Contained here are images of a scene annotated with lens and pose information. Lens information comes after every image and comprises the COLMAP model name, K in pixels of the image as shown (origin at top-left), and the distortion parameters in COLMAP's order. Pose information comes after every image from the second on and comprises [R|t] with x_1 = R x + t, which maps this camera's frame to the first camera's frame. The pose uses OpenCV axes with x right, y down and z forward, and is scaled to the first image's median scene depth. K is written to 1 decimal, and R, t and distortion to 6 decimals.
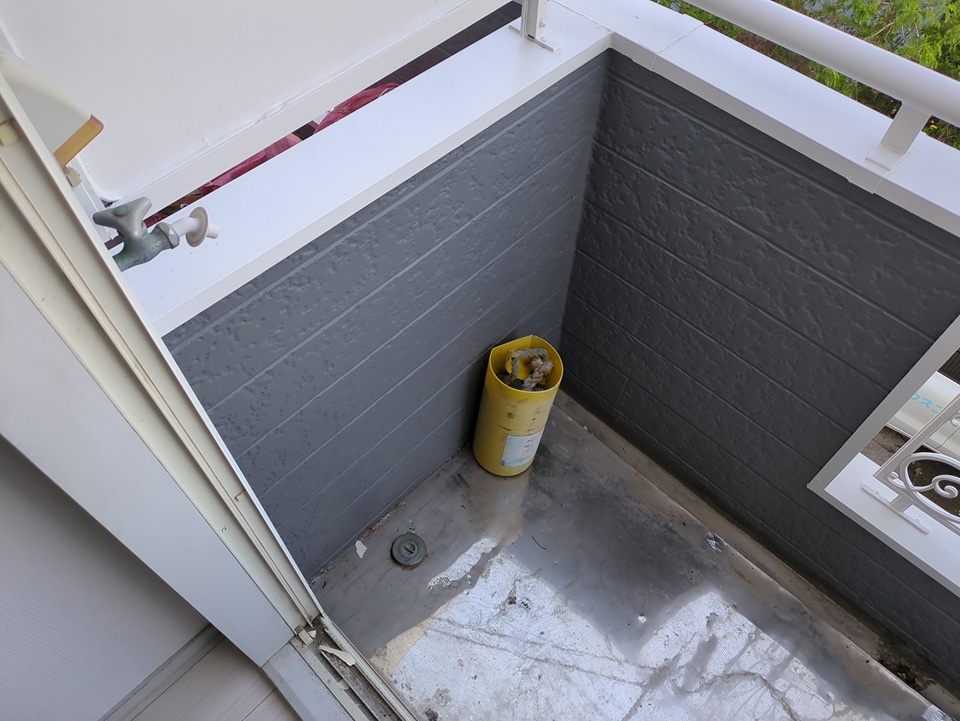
lens RADIAL K [[721.8, 0, 480.0], [0, 721.8, 360.5], [0, 0, 1]] dist [0.013112, 0.004156]
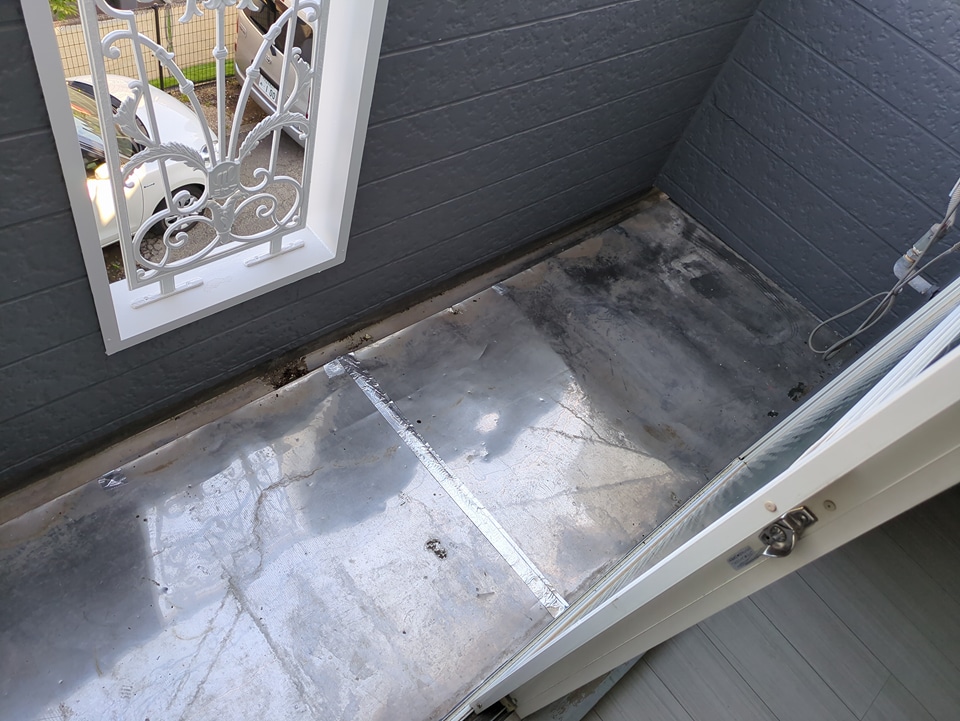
lens RADIAL K [[721.8, 0, 480.0], [0, 721.8, 360.5], [0, 0, 1]] dist [0.013112, 0.004156]
pose [[0.091669, -0.801271, 0.591237, -0.031737], [0.643024, 0.500982, 0.579256, -0.039585], [-0.760340, 0.327080, 0.561161, 0.150871]]
